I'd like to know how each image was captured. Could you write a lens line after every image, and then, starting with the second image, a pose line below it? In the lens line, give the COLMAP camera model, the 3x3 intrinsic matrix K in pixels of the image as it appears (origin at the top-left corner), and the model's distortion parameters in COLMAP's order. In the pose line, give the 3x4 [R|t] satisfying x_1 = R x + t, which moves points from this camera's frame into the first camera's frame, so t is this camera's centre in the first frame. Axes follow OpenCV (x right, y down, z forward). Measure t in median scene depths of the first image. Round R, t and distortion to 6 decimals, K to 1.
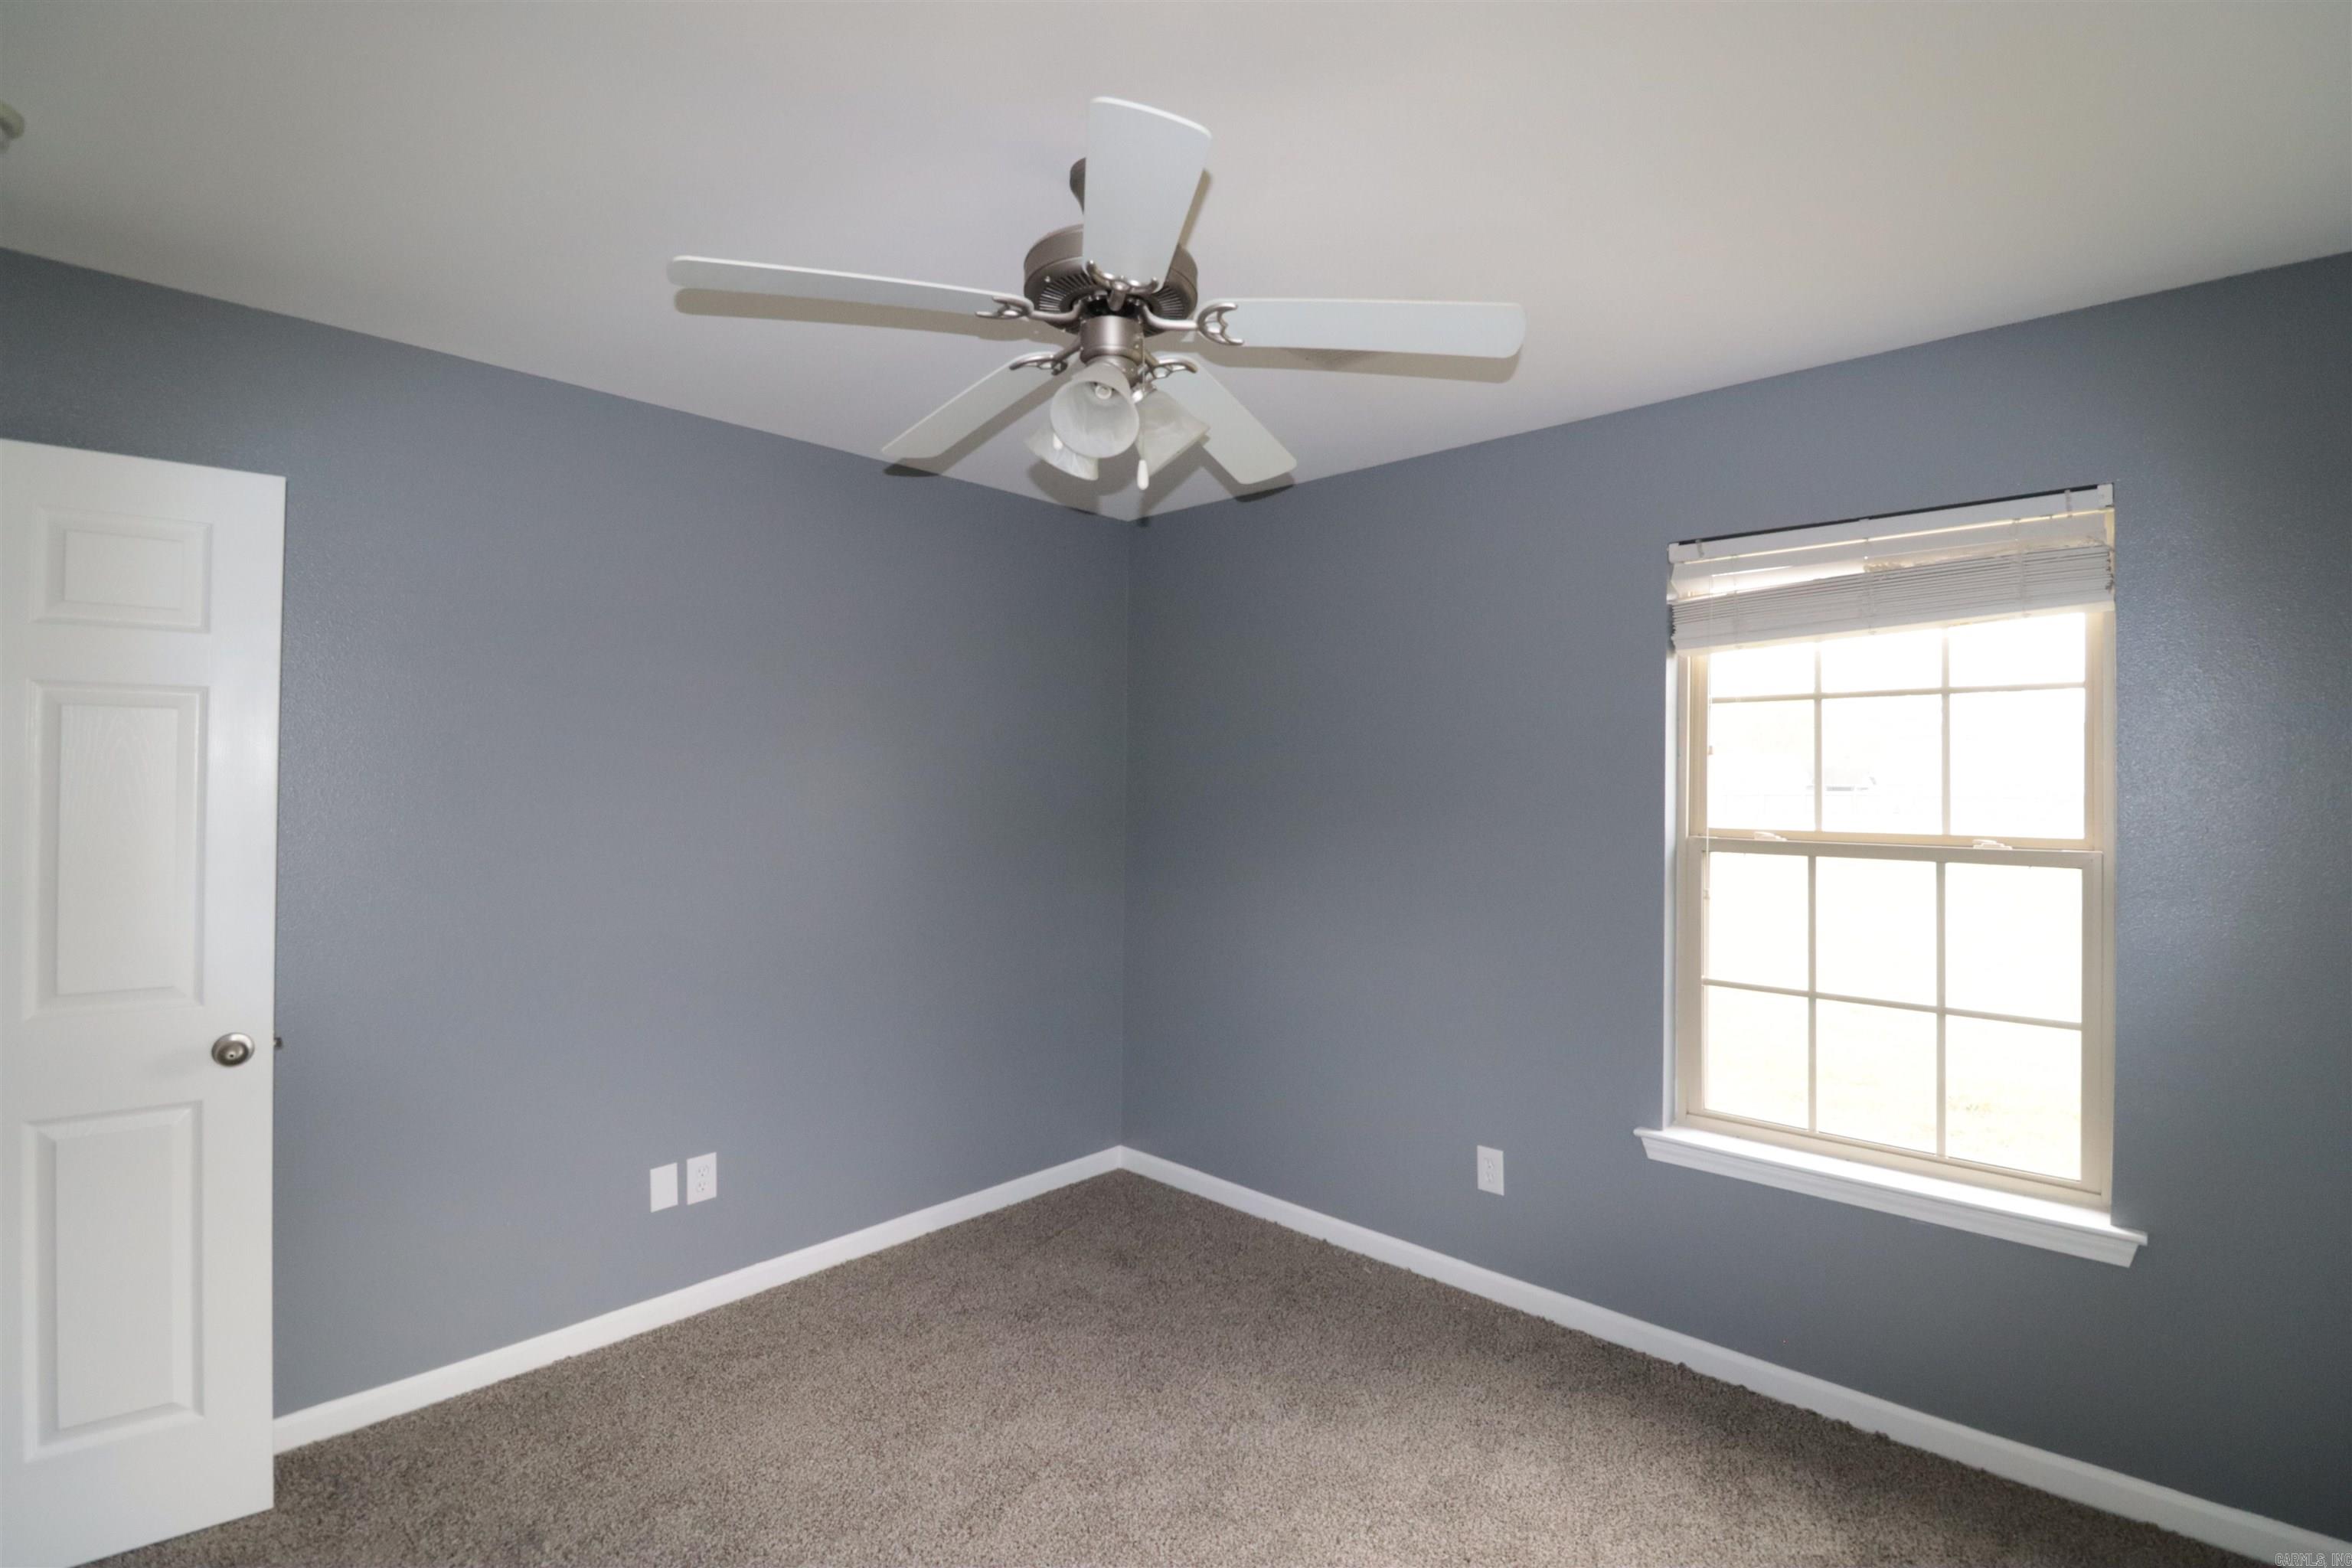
lens RADIAL K [[1062.0, 0, 1166.1], [0, 1062.0, 773.5], [0, 0, 1]] dist [-0.000280, -0.013750]
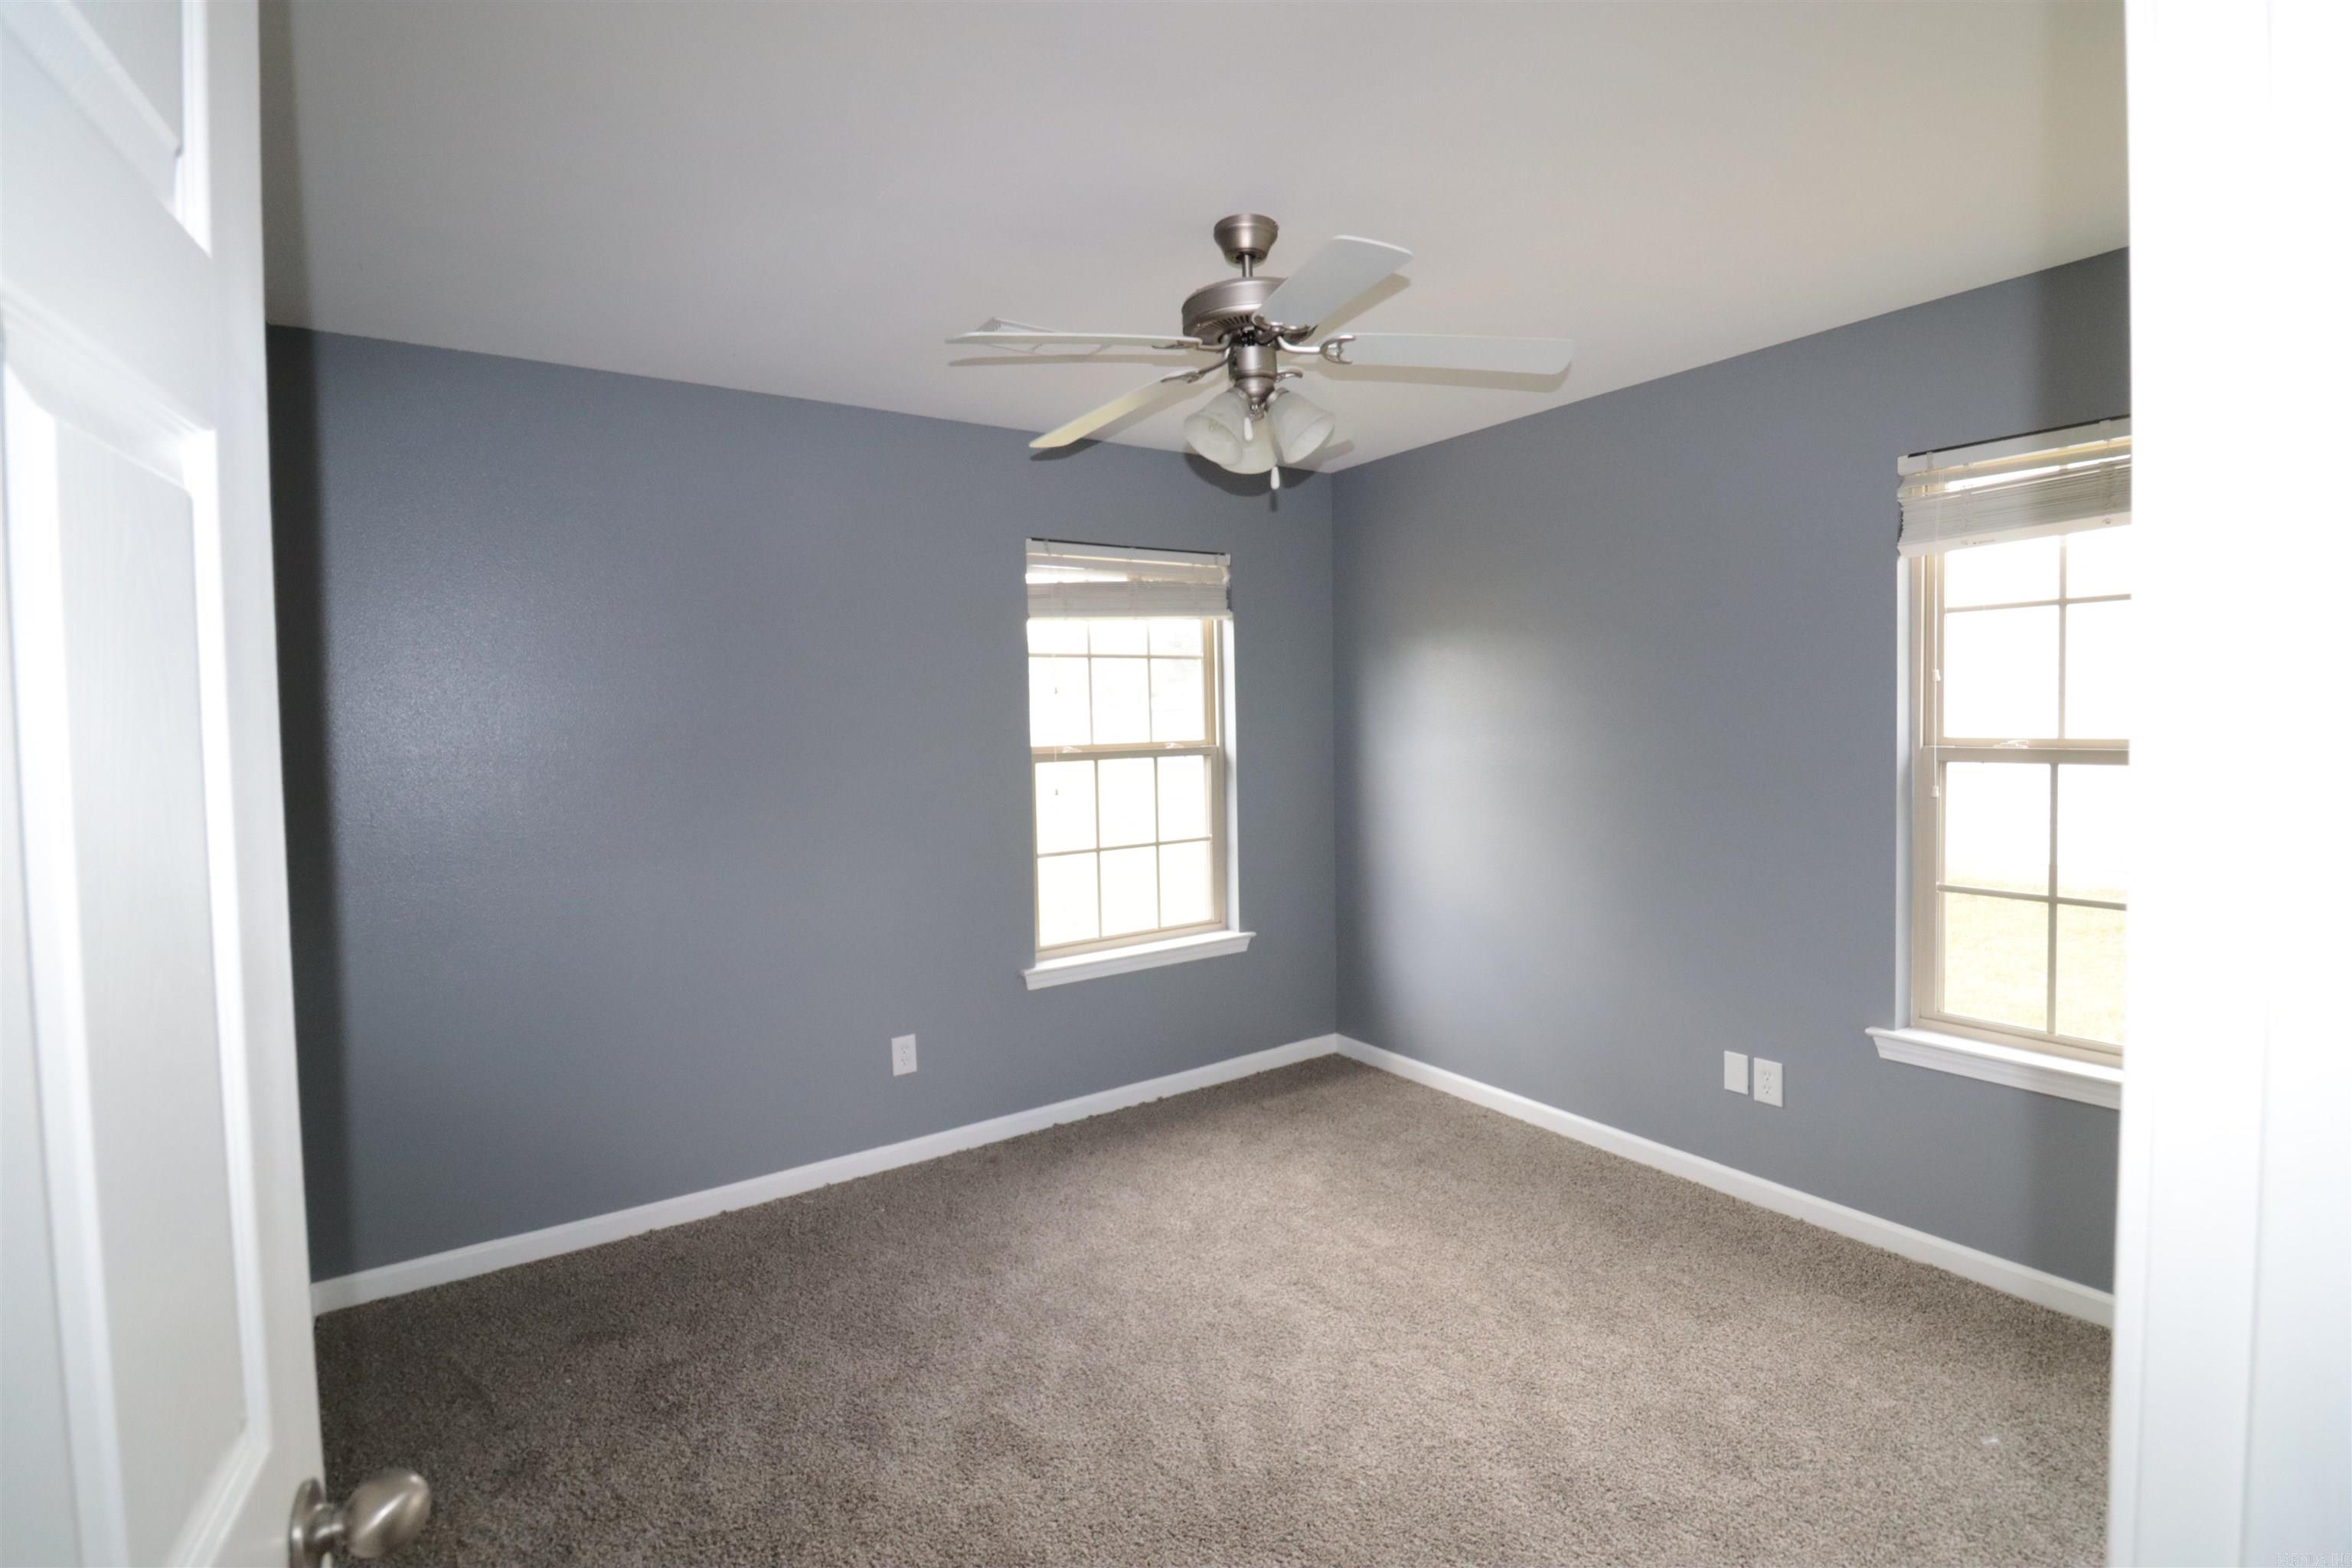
lens RADIAL K [[1094.0, 0, 1204.5], [0, 1094.0, 761.6], [0, 0, 1]] dist [0.000830, -0.013100]
pose [[0.211222, -0.050730, 0.976121, -0.926633], [0.015849, 0.998699, 0.048473, 0.005393], [-0.977310, 0.005232, 0.211751, 0.519717]]
